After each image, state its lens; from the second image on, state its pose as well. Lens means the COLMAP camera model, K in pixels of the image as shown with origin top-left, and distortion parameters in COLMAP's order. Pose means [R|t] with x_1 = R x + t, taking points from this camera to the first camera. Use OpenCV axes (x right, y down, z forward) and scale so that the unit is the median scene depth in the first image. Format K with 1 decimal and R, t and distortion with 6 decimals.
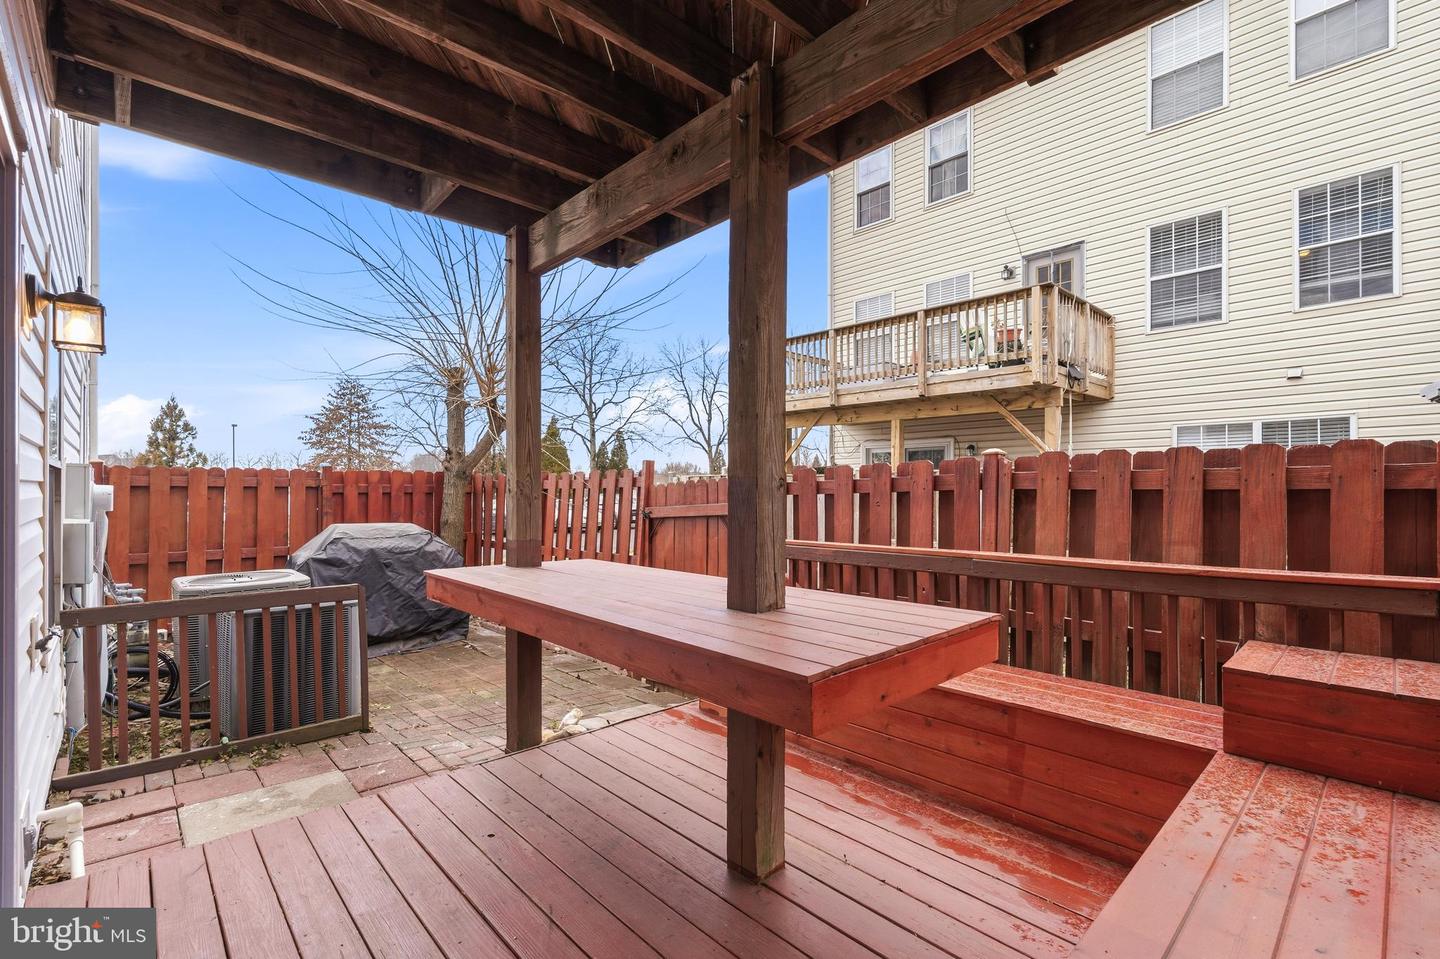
lens RADIAL K [[648.3, 0, 724.0], [0, 648.3, 489.1], [0, 0, 1]] dist [-0.000459, -0.000076]
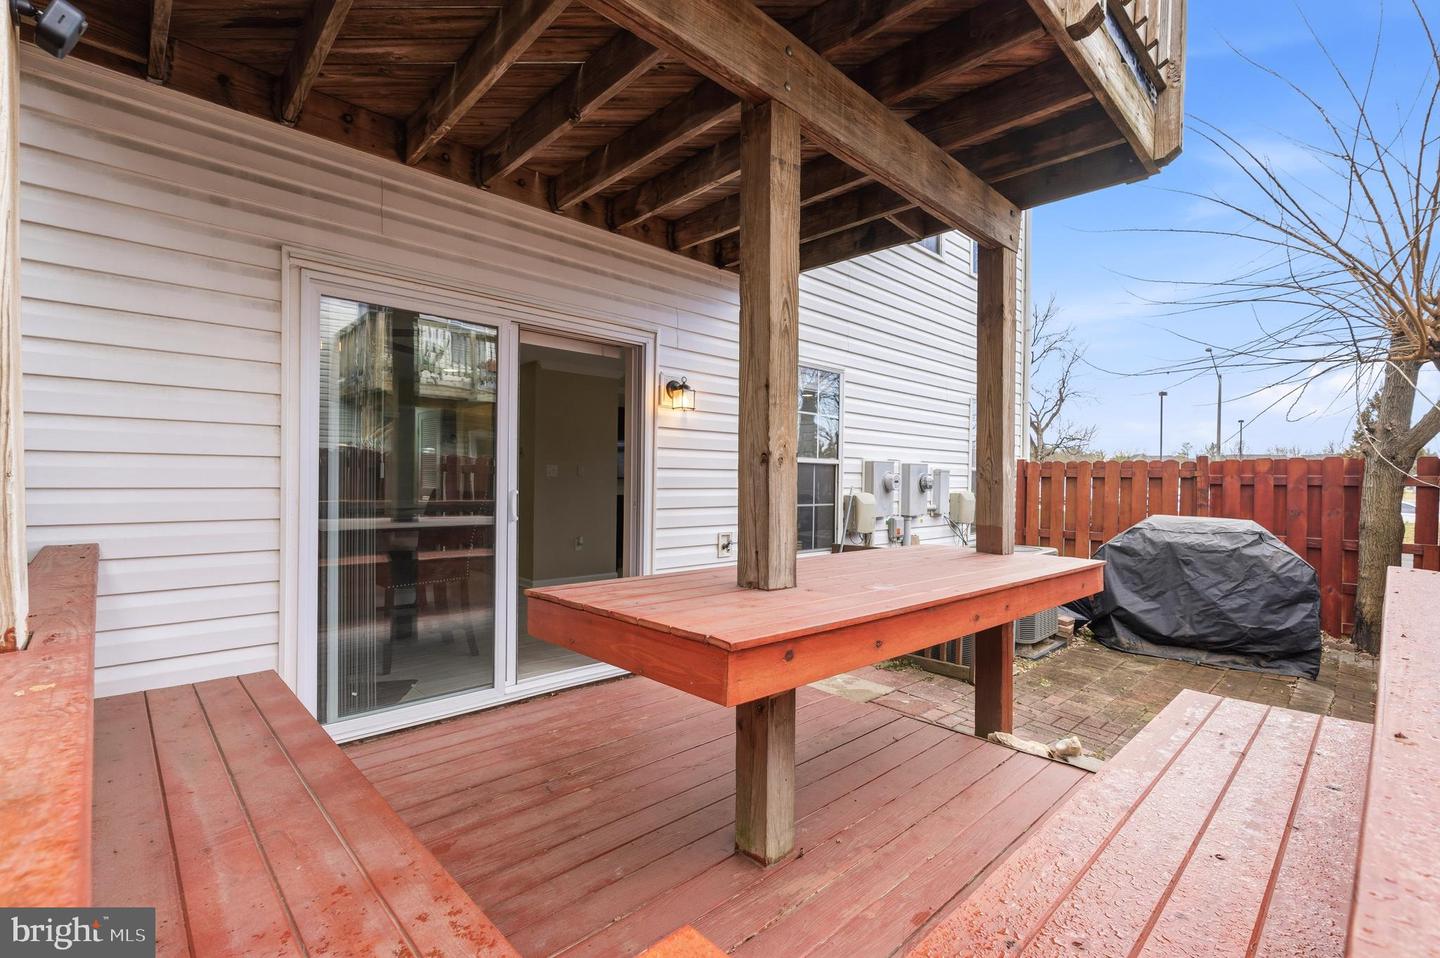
lens RADIAL K [[641.8, 0, 720.0], [0, 641.8, 479.0], [0, 0, 1]] dist [-0.001441, -0.000183]
pose [[0.009994, -0.002071, -0.999948, 0.370266], [-0.009739, 0.999950, -0.002168, 0.008541], [0.999903, 0.009760, 0.009974, 0.332855]]
